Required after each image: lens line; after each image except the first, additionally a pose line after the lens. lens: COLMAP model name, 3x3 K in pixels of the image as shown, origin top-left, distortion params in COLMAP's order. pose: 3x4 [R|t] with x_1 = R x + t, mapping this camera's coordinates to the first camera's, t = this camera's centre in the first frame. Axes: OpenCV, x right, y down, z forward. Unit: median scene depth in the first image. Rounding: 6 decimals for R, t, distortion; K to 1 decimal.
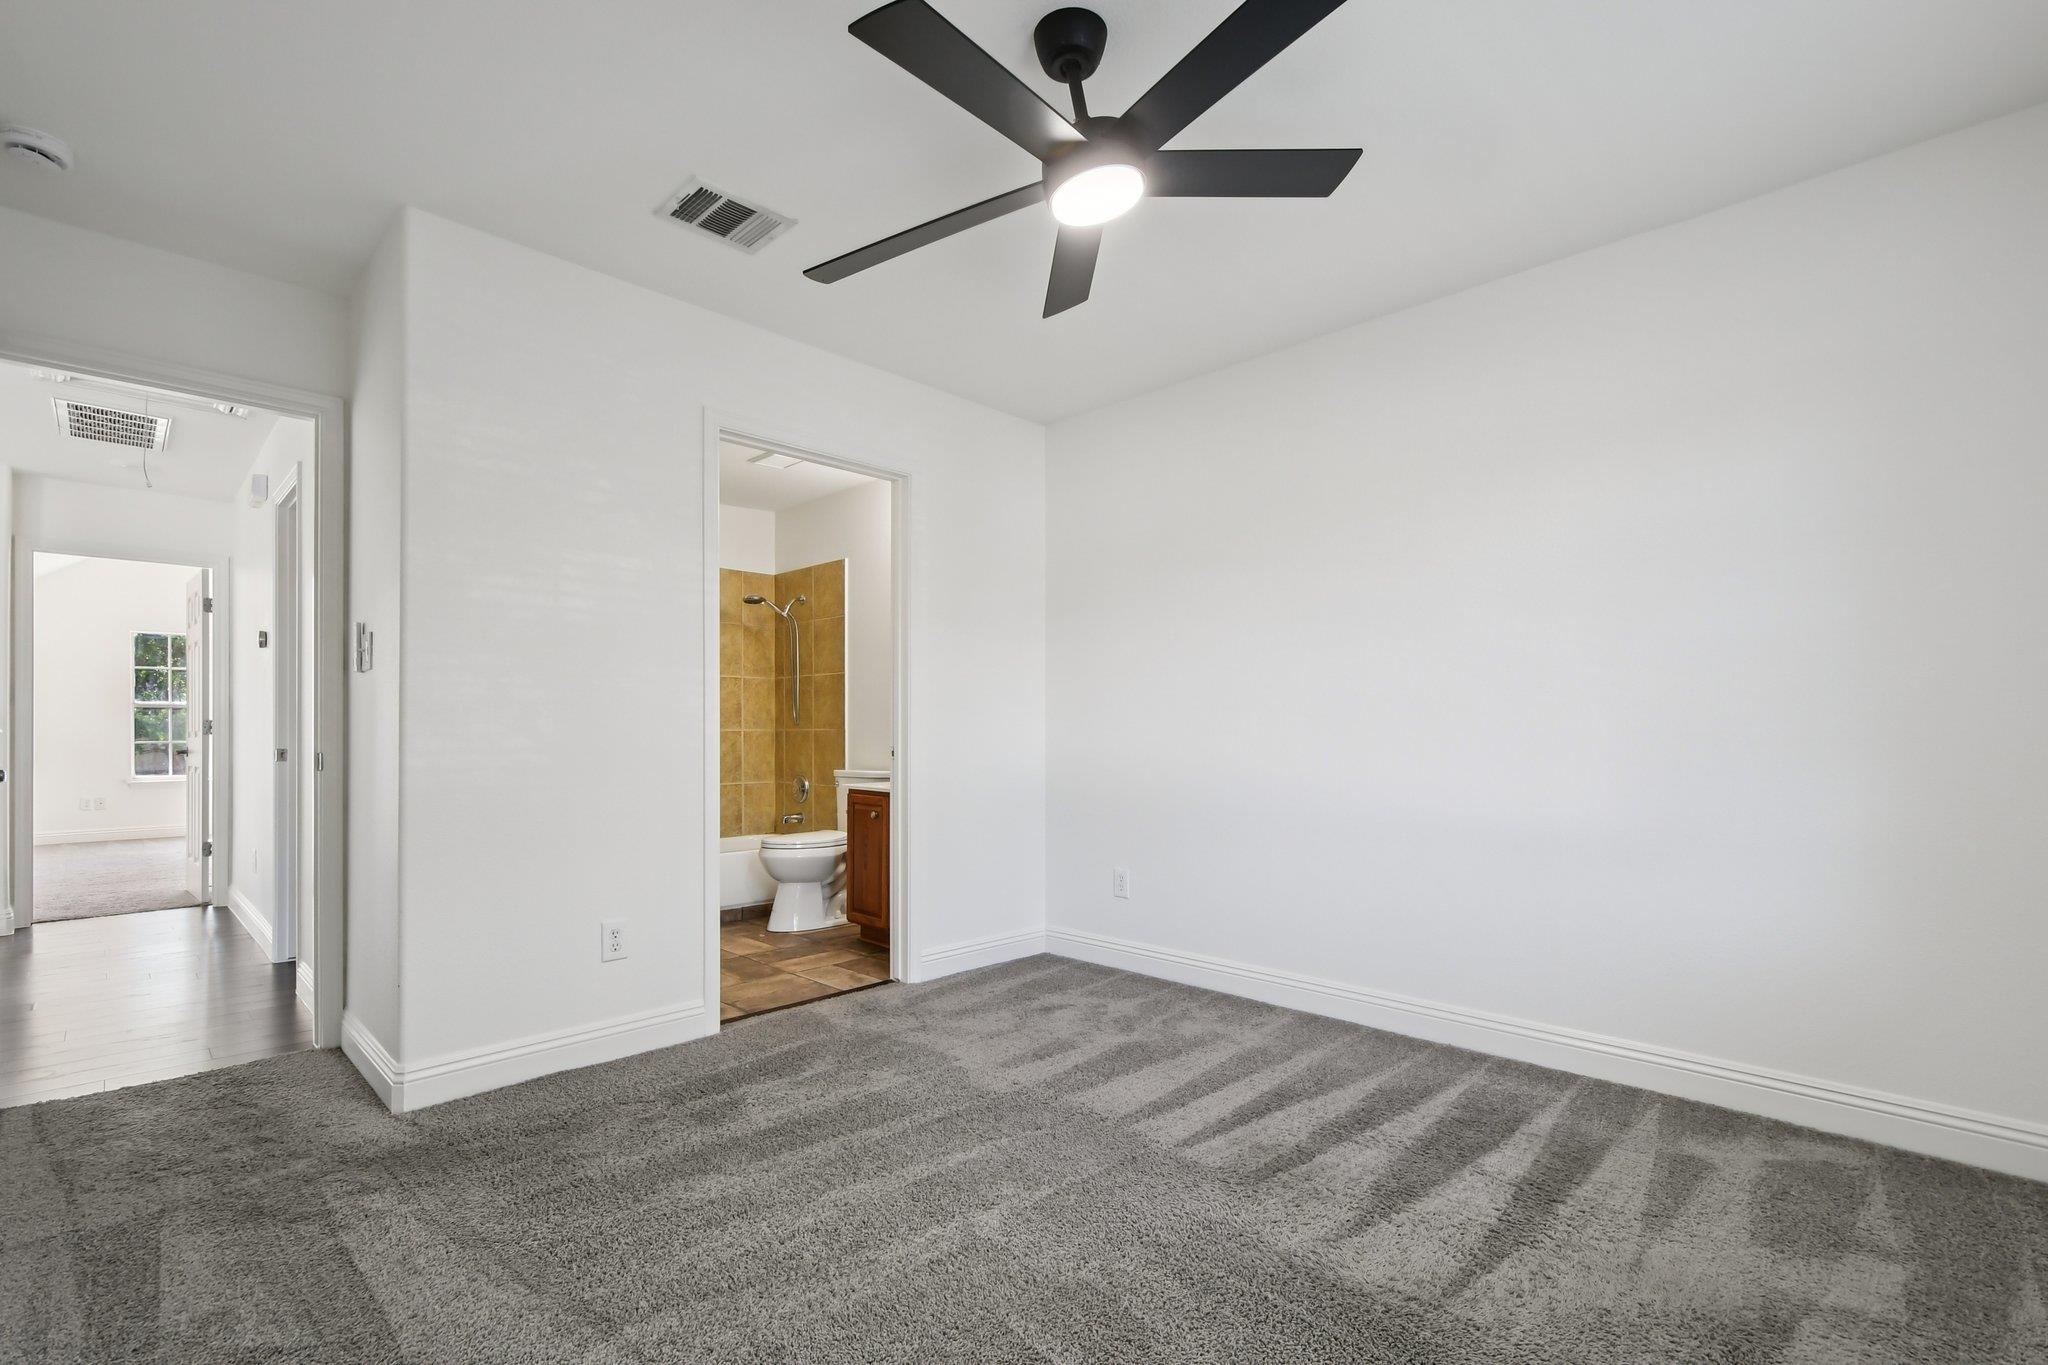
lens RADIAL K [[905.4, 0, 1018.2], [0, 905.4, 699.2], [0, 0, 1]] dist [-0.003143, -0.000412]
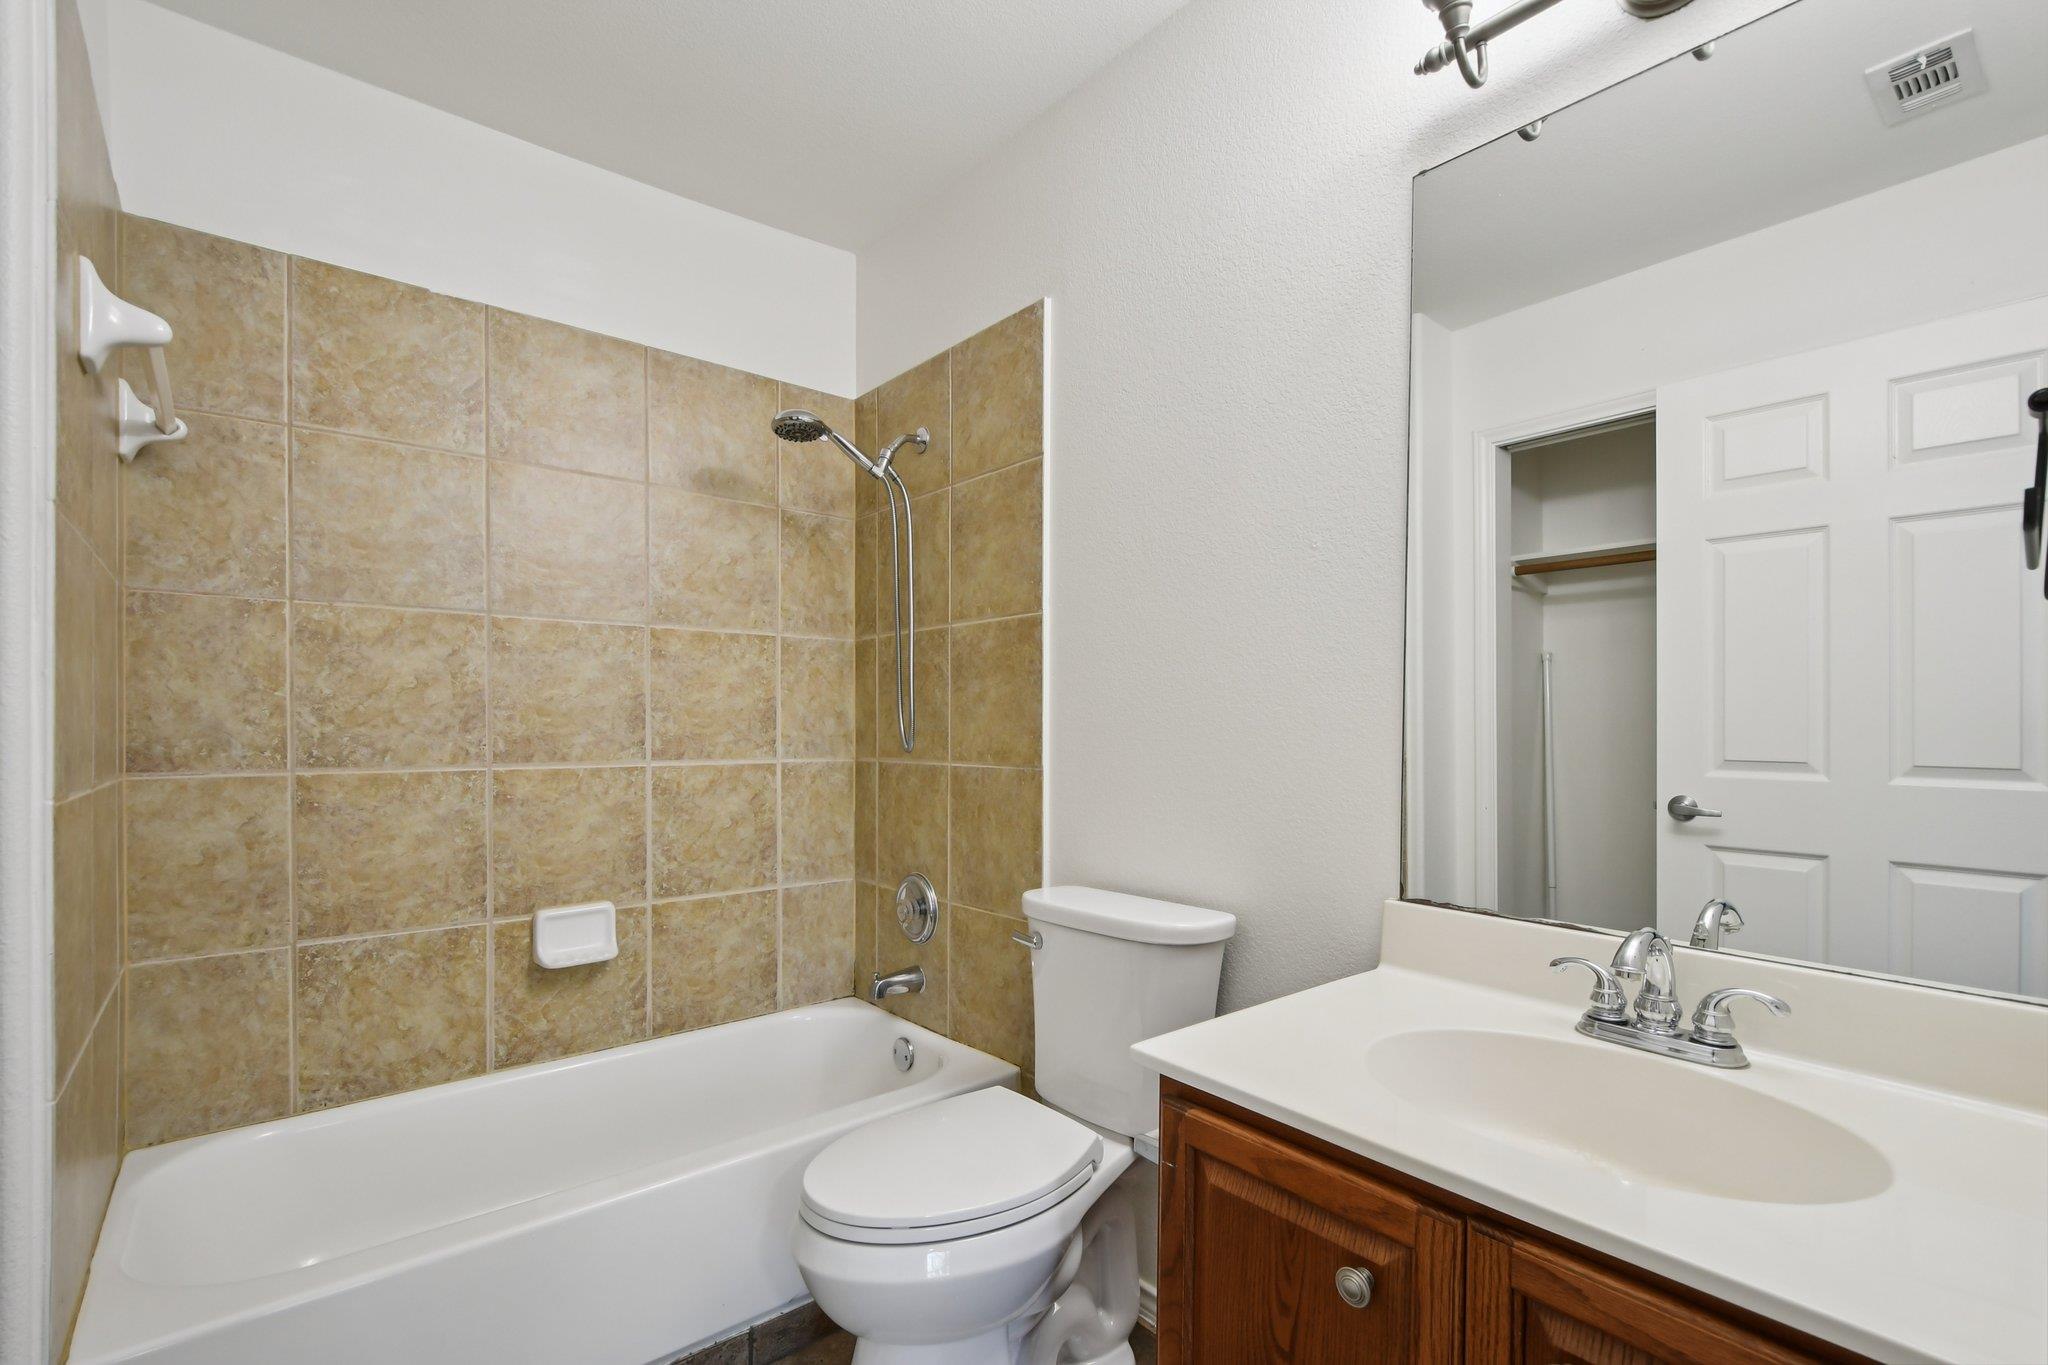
lens RADIAL K [[905.4, 0, 1029.7], [0, 905.4, 701.4], [0, 0, 1]] dist [-0.003143, -0.000412]
pose [[0.997048, 0.003915, -0.076679, -0.156803], [-0.003371, 0.999968, 0.007229, 0.003340], [0.076705, -0.006950, 0.997030, 0.591227]]
